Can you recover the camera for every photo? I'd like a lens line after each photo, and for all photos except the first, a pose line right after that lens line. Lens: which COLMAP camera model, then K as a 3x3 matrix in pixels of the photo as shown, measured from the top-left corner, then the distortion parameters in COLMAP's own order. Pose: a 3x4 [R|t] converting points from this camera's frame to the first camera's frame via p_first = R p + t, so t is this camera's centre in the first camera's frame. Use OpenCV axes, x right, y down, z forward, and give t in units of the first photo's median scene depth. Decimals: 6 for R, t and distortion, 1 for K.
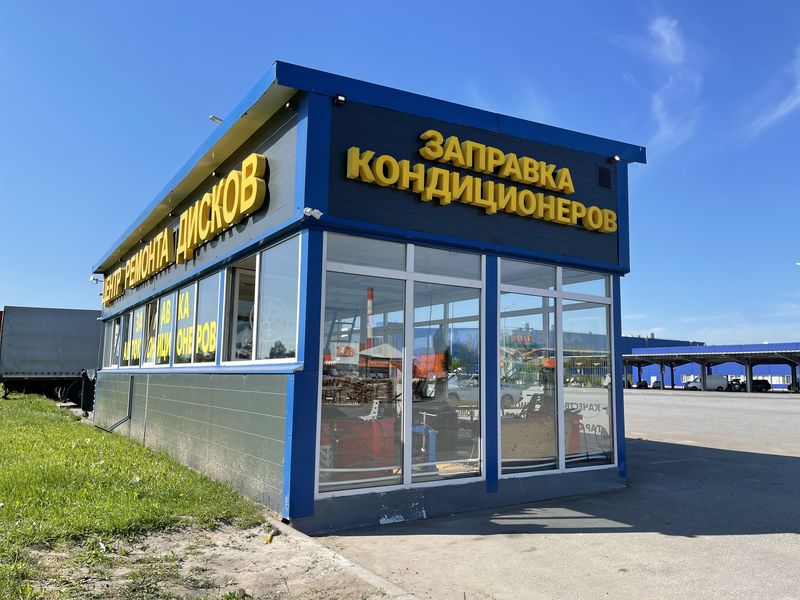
lens RADIAL K [[615.1, 0, 400.0], [0, 615.1, 300.0], [0, 0, 1]] dist [0.006013, -0.009780]
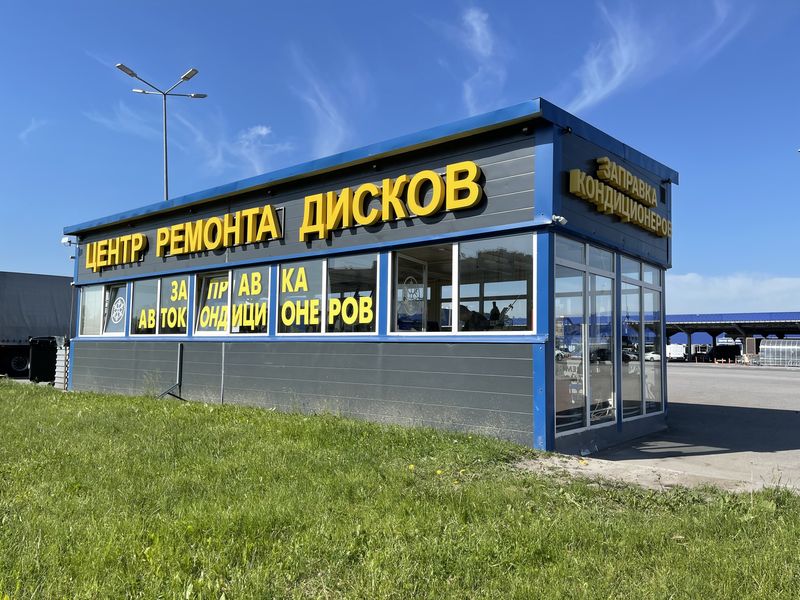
lens RADIAL K [[615.1, 0, 400.0], [0, 615.1, 300.0], [0, 0, 1]] dist [0.006013, -0.009780]
pose [[0.956833, 0.023962, 0.289648, -0.661439], [-0.037941, 0.998365, 0.042746, -0.011753], [-0.288150, -0.051890, 0.956178, -0.119804]]
